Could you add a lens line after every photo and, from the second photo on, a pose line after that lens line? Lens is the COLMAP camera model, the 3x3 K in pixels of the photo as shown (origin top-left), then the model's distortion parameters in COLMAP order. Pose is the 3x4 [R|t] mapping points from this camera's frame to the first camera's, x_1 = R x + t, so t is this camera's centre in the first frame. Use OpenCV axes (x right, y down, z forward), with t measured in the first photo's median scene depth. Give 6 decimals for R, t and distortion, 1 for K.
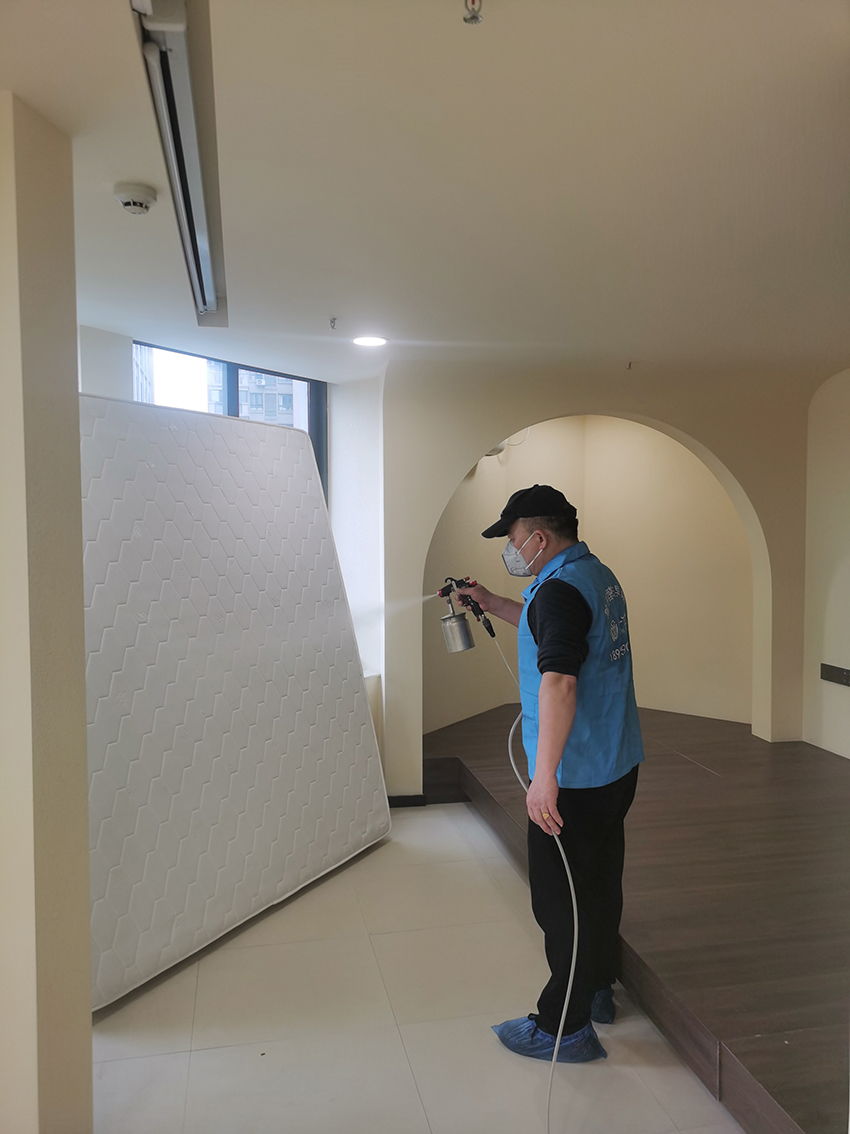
lens RADIAL K [[863.3, 0, 425.5], [0, 863.3, 568.1], [0, 0, 1]] dist [0.042473, -0.031390]
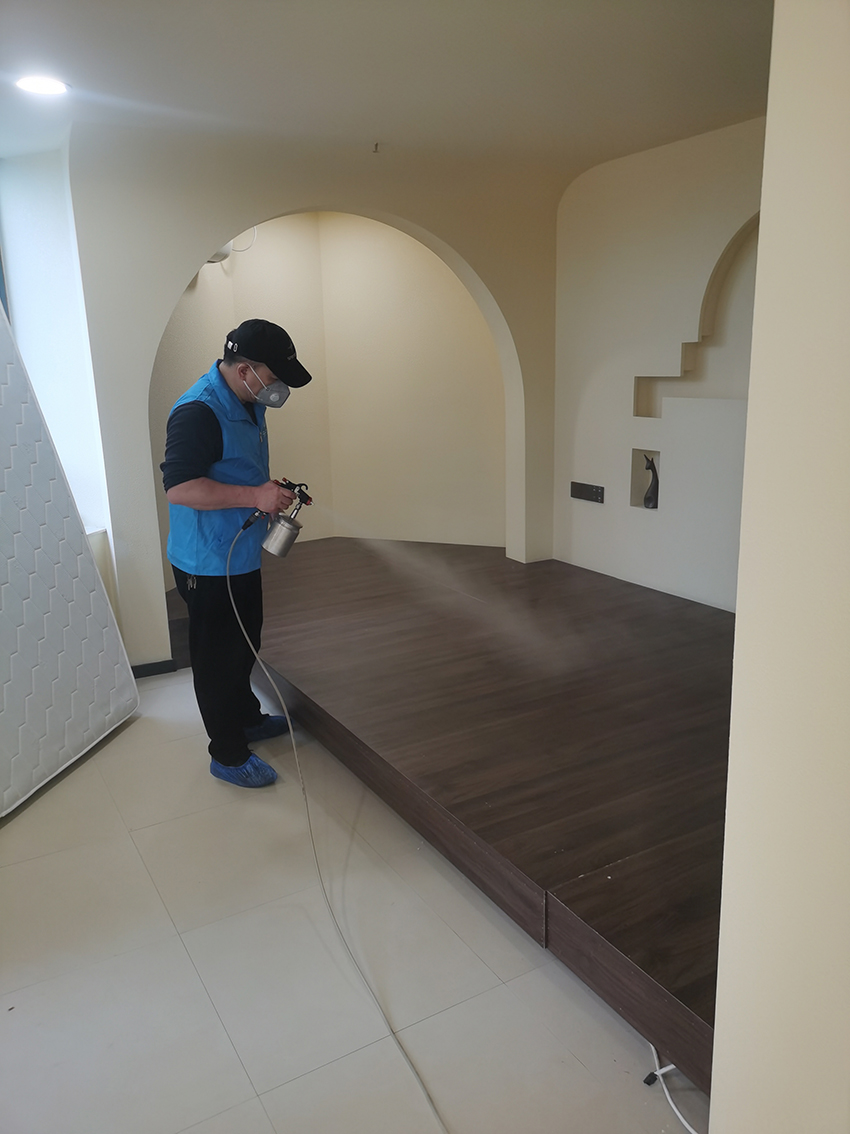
lens RADIAL K [[863.3, 0, 425.6], [0, 863.3, 566.9], [0, 0, 1]] dist [0.042473, -0.031390]
pose [[0.949453, -0.095692, 0.298968, -0.013794], [0.038819, 0.980885, 0.190675, 0.010438], [-0.311500, -0.169432, 0.935019, 0.113088]]
